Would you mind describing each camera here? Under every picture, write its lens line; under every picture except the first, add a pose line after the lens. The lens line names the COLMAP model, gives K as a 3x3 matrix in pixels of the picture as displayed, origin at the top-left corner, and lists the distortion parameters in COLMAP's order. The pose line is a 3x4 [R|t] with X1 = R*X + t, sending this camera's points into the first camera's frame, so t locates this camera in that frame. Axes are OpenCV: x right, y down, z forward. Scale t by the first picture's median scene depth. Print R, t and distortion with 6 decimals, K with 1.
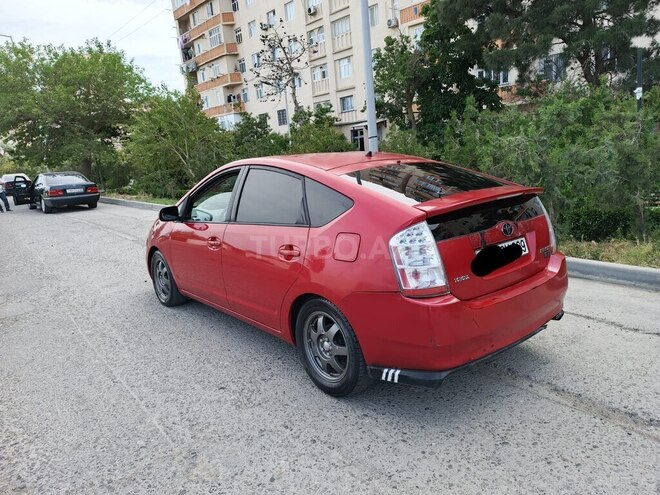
lens RADIAL K [[468.9, 0, 327.6], [0, 468.9, 252.5], [0, 0, 1]] dist [0.011437, -0.005193]
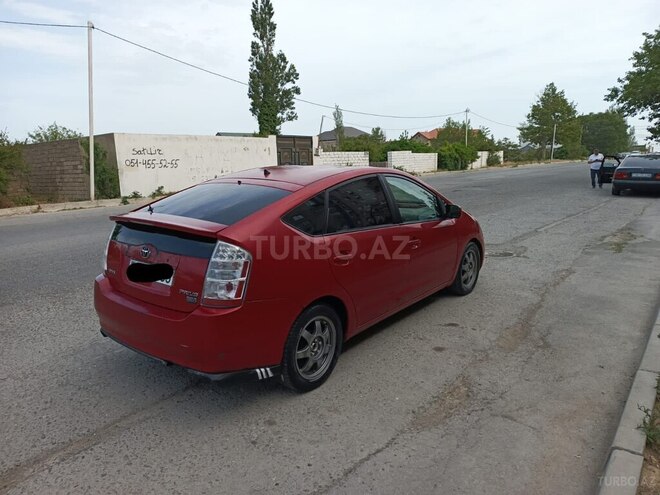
lens RADIAL K [[467.5, 0, 327.7], [0, 467.5, 251.9], [0, 0, 1]] dist [0.014574, -0.009524]
pose [[0.215637, 0.259690, -0.941309, 0.261735], [-0.202930, 0.954859, 0.216940, -0.065082], [0.955155, 0.144239, 0.258602, 0.193305]]
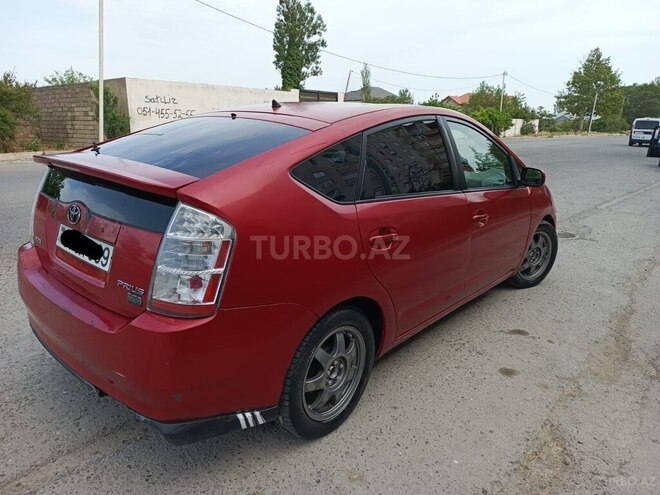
lens RADIAL K [[468.9, 0, 327.6], [0, 468.9, 252.5], [0, 0, 1]] dist [0.011437, -0.005193]
pose [[0.164302, 0.342592, -0.925006, 0.191707], [-0.245150, 0.922510, 0.298123, -0.051485], [0.955461, 0.177783, 0.235557, 0.207377]]
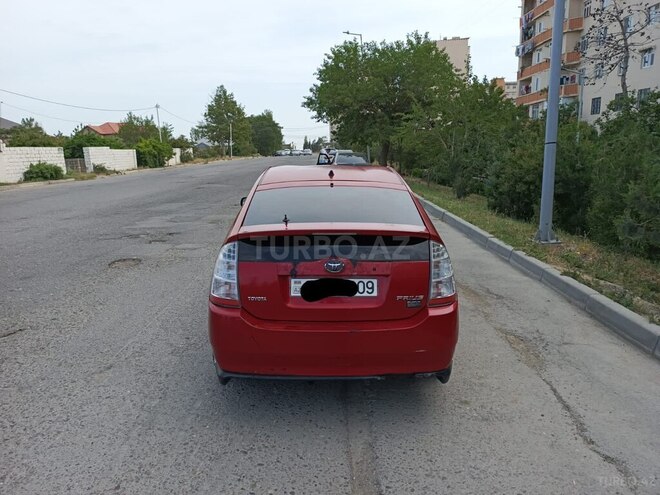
lens RADIAL K [[468.9, 0, 327.6], [0, 468.9, 252.5], [0, 0, 1]] dist [0.011437, -0.005193]
pose [[0.776212, 0.196048, -0.599216, 0.165352], [-0.174295, 0.980111, 0.094889, -0.029104], [0.605901, 0.030787, 0.794944, 0.034121]]
